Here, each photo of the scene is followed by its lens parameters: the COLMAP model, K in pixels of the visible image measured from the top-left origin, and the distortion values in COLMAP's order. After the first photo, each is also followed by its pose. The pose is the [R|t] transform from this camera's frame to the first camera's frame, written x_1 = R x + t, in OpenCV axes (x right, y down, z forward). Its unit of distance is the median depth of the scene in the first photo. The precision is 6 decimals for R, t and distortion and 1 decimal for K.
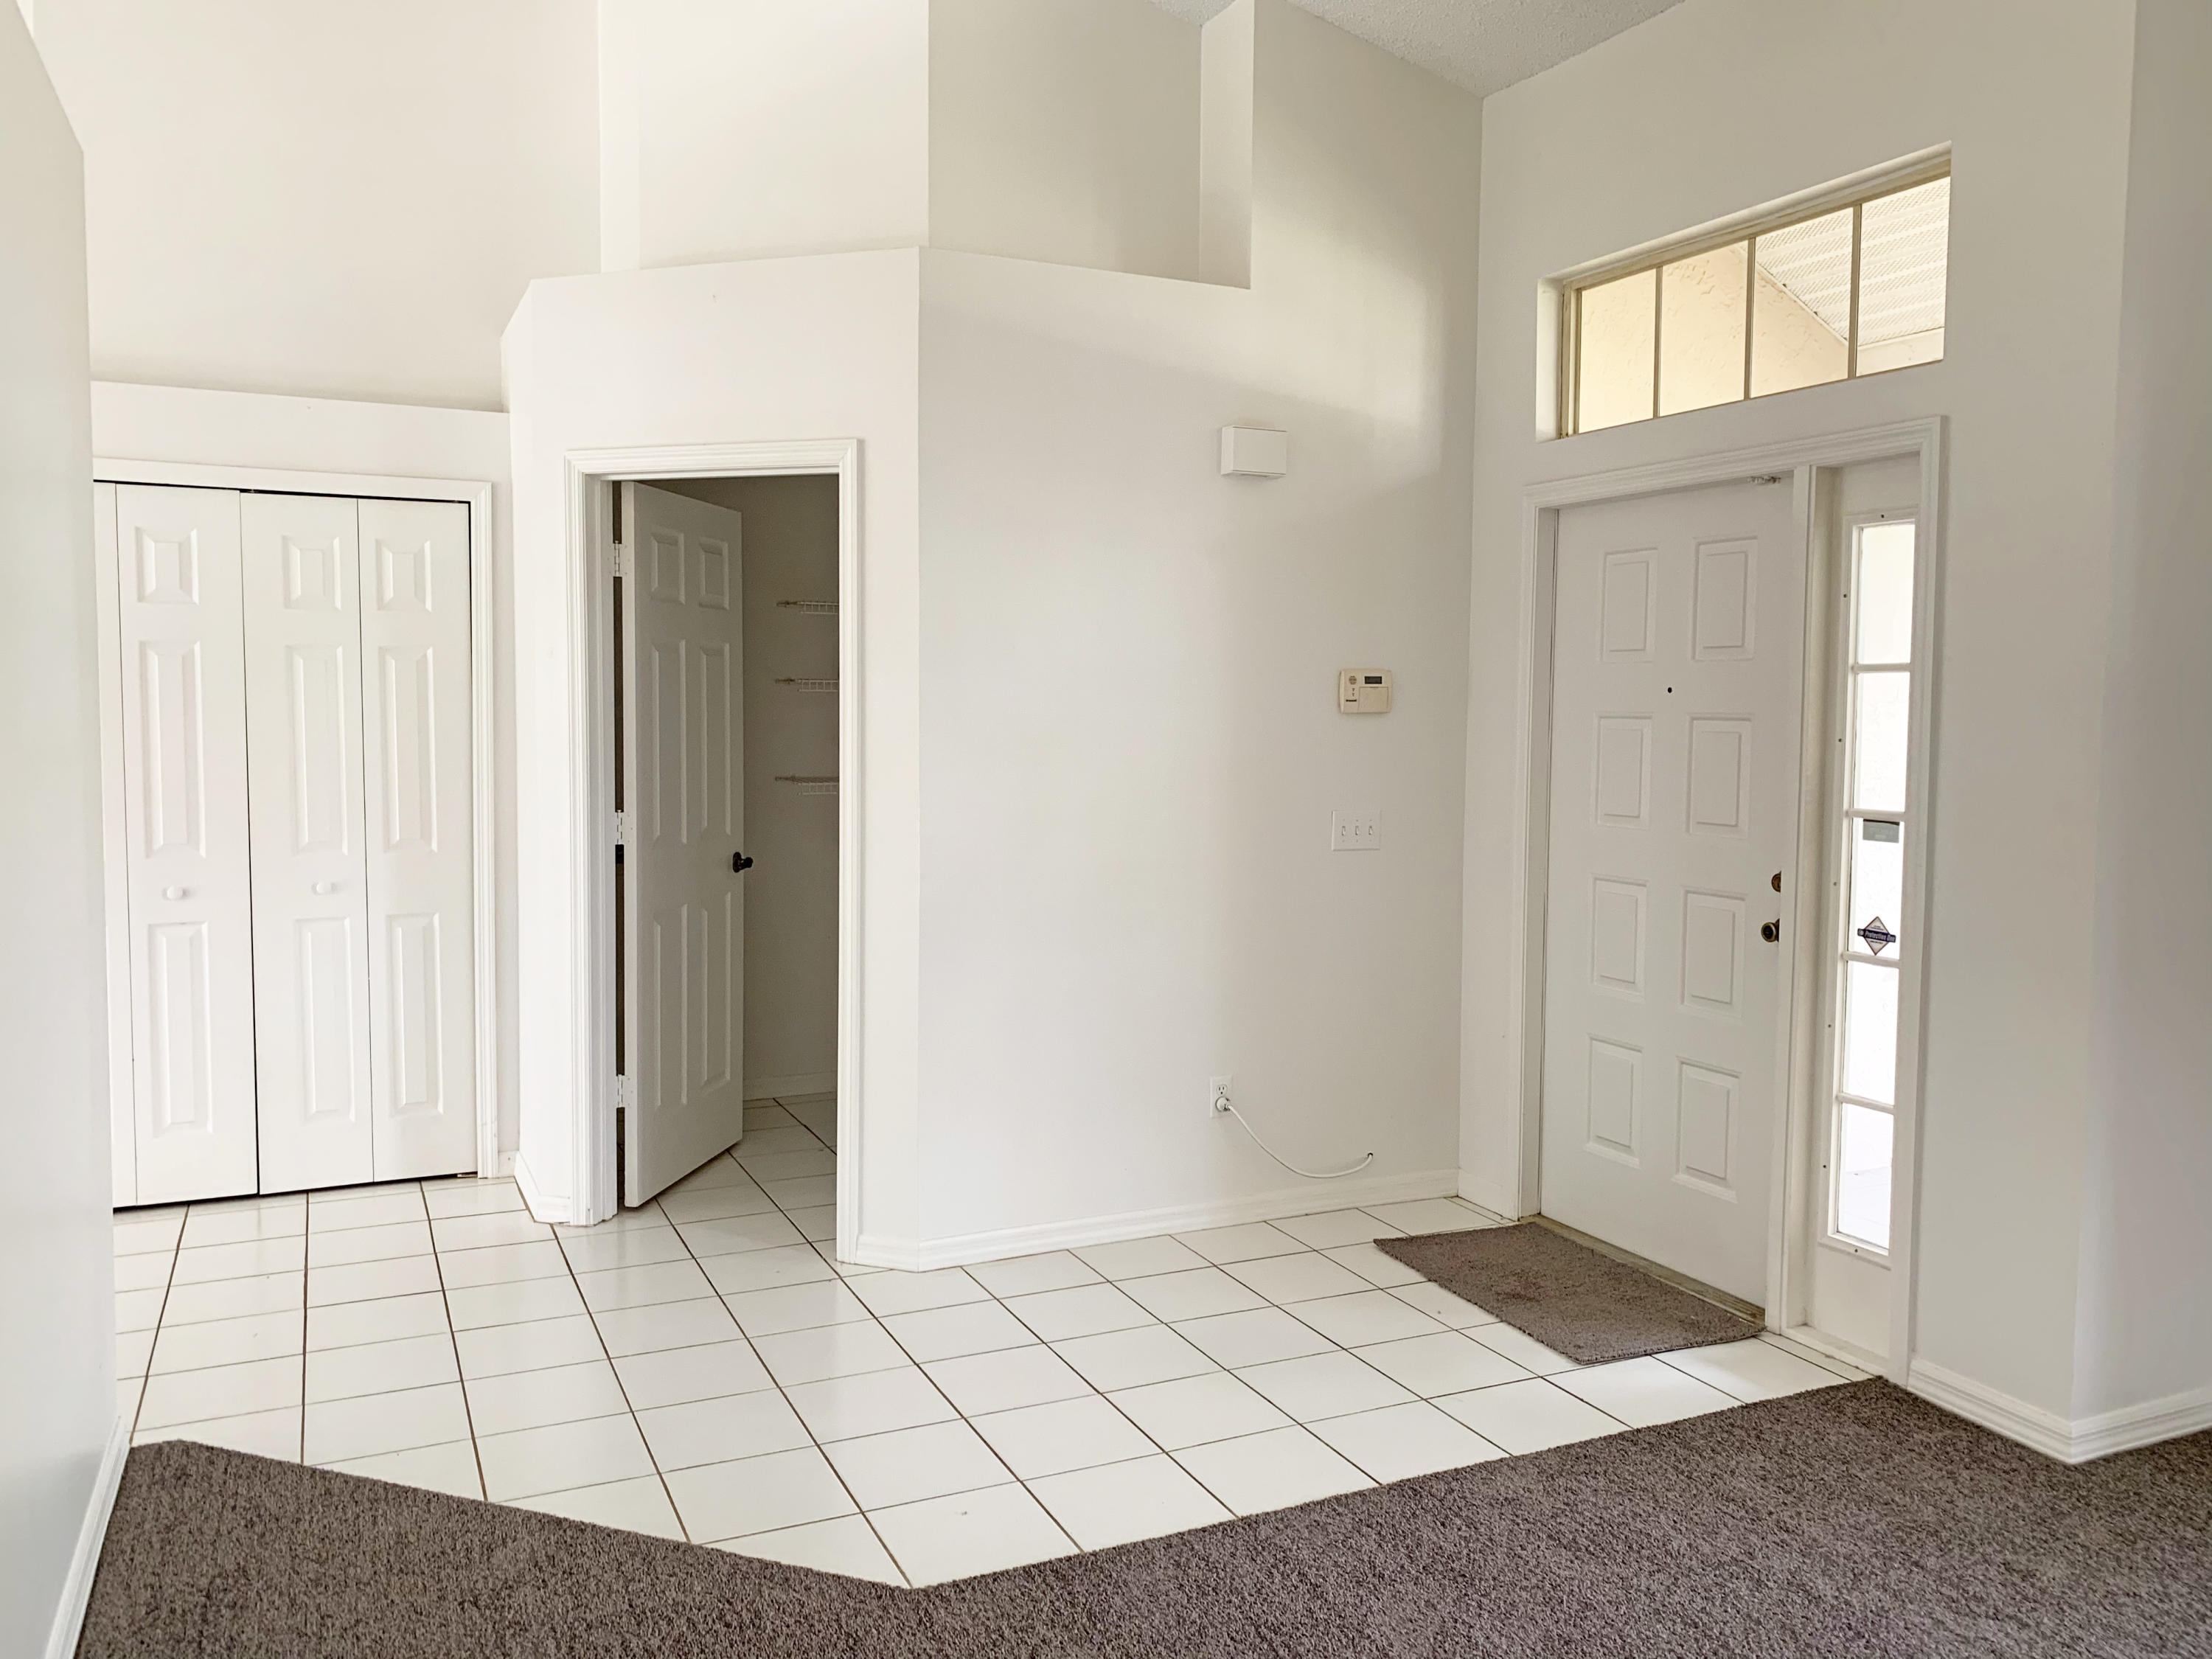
lens RADIAL K [[1685.2, 0, 1117.1], [0, 1685.2, 806.5], [0, 0, 1]] dist [0.045721, -0.047108]
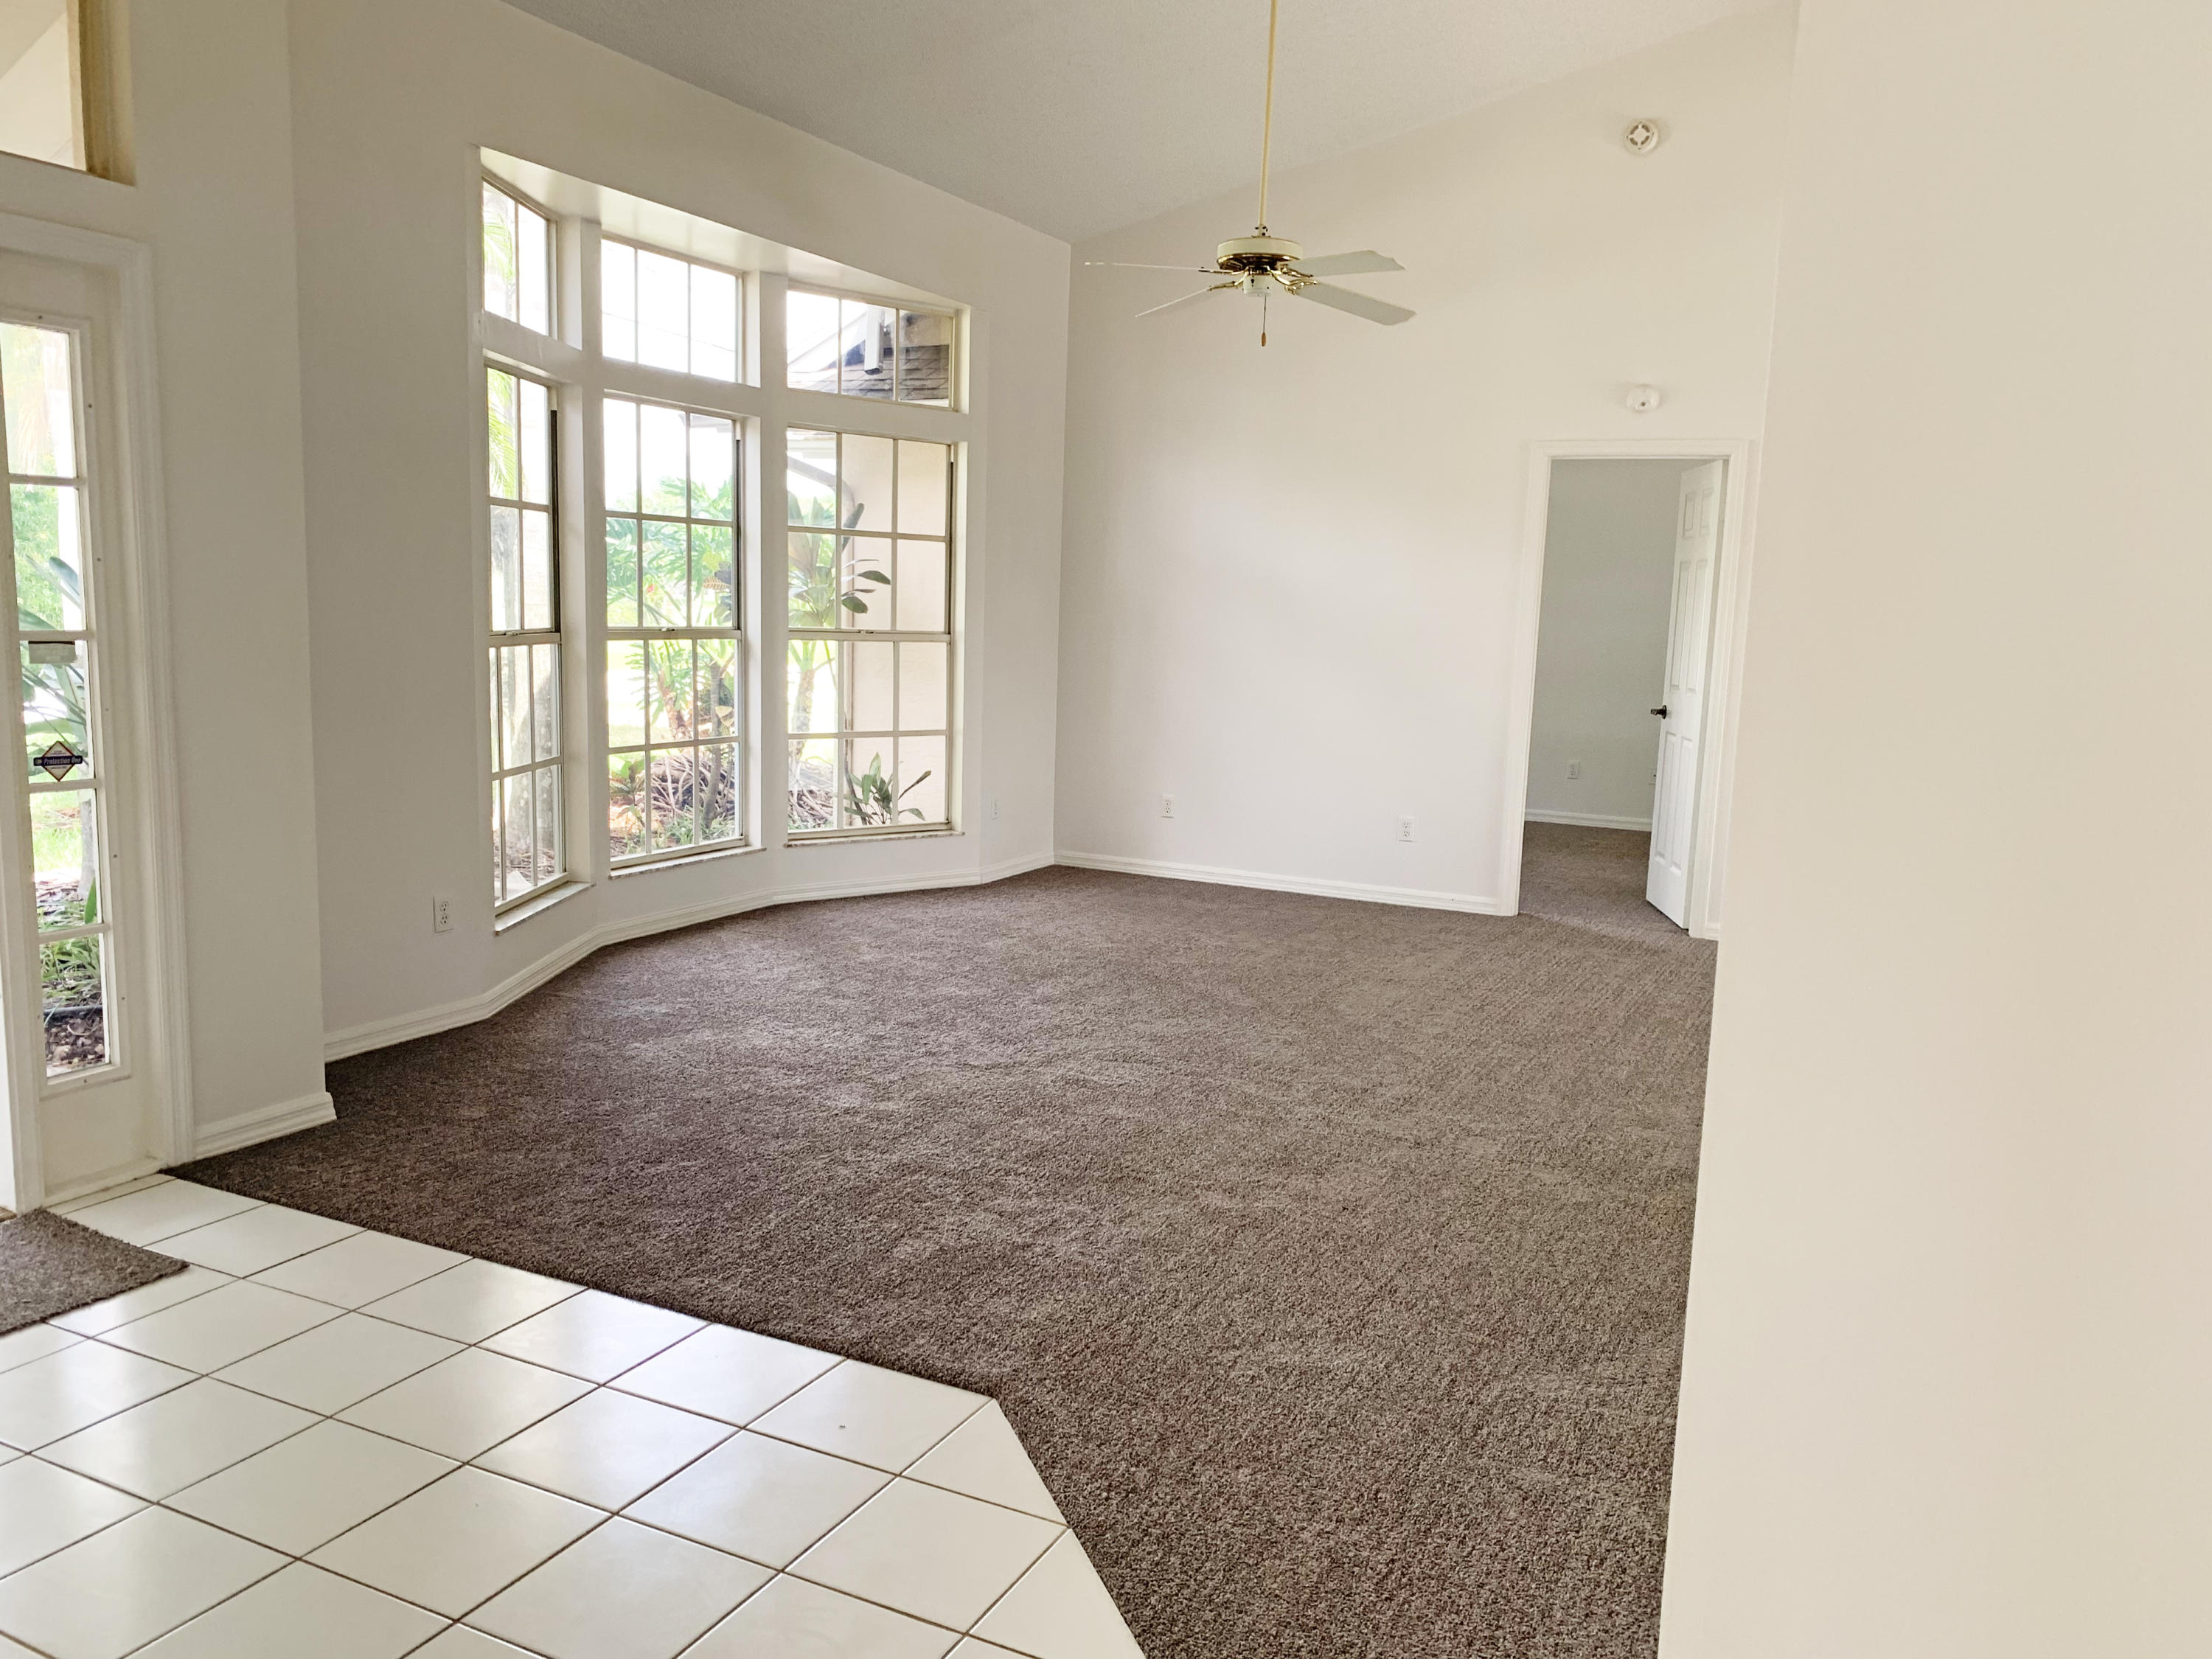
lens RADIAL K [[1685.2, 0, 1095.1], [0, 1685.2, 831.1], [0, 0, 1]] dist [0.045721, -0.047108]
pose [[-0.619794, -0.136001, 0.772890, -0.686217], [0.013390, 0.982893, 0.183692, -0.055908], [-0.784650, 0.124201, -0.607370, 1.143406]]
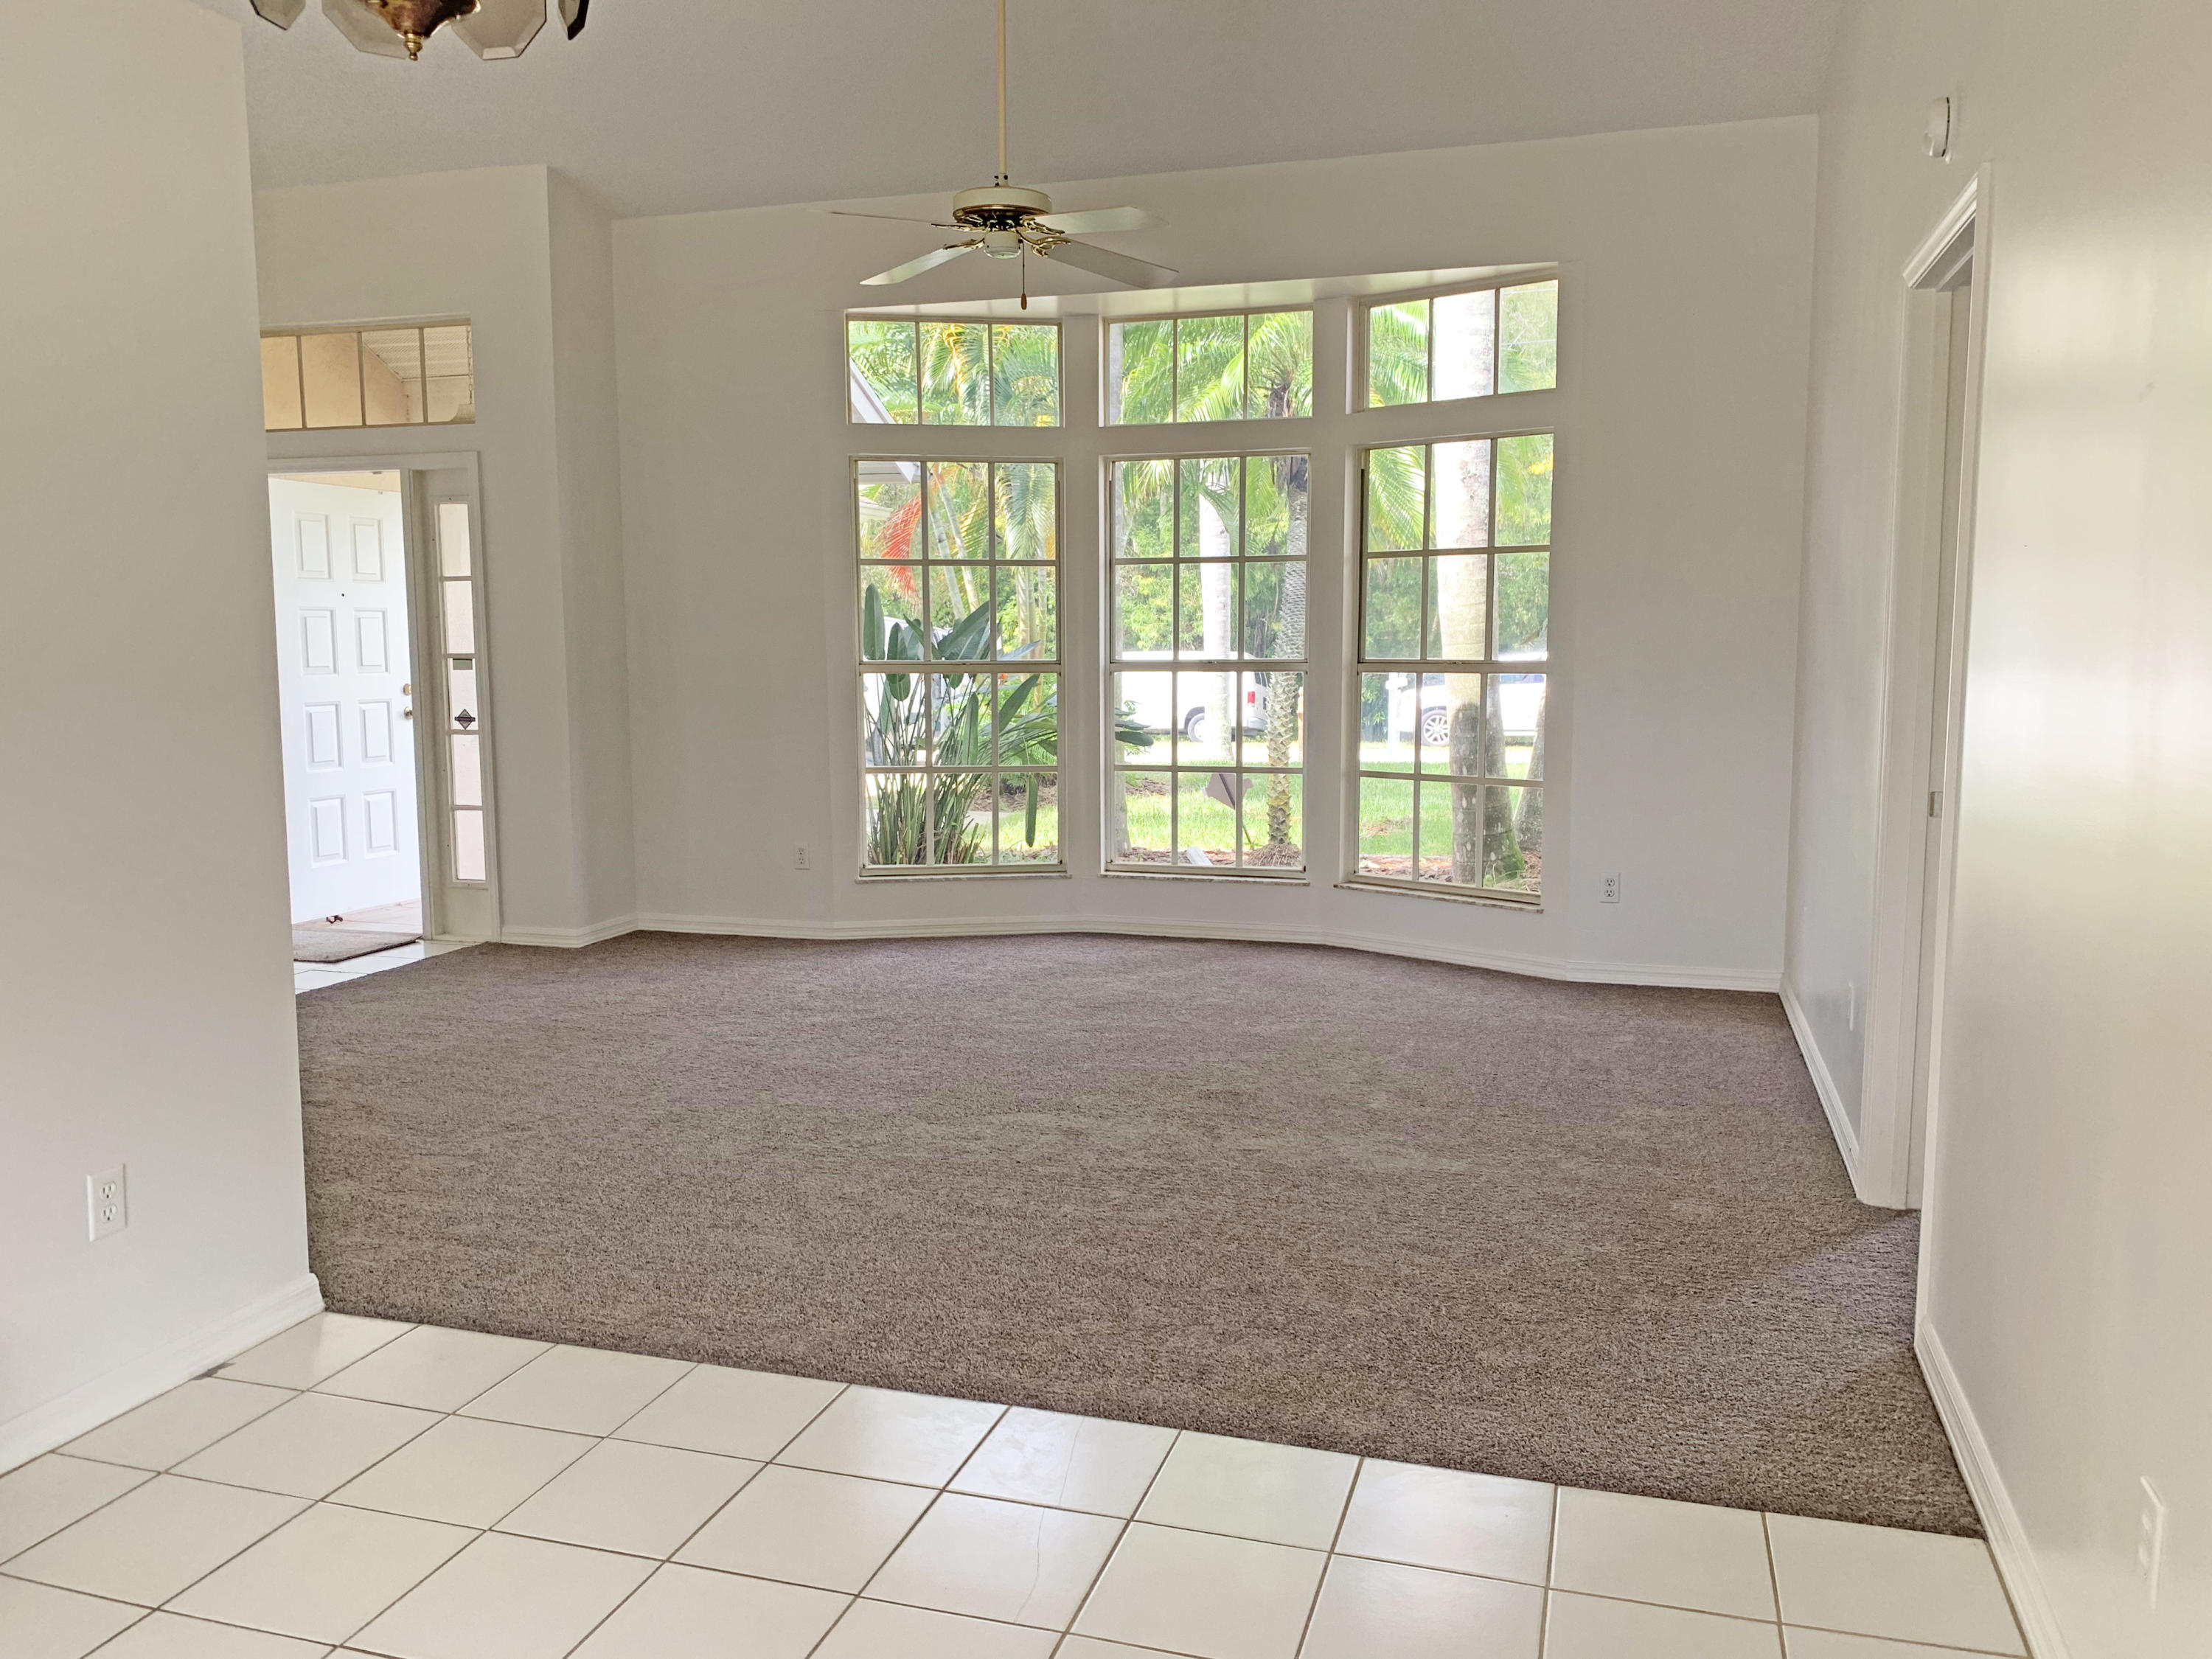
lens RADIAL K [[1685.2, 0, 1102.1], [0, 1685.2, 827.4], [0, 0, 1]] dist [0.045721, -0.047108]
pose [[0.676437, -0.093909, 0.730489, -0.482857], [0.056332, 0.995529, 0.075817, 0.093933], [-0.734343, -0.010135, 0.678703, -0.840990]]
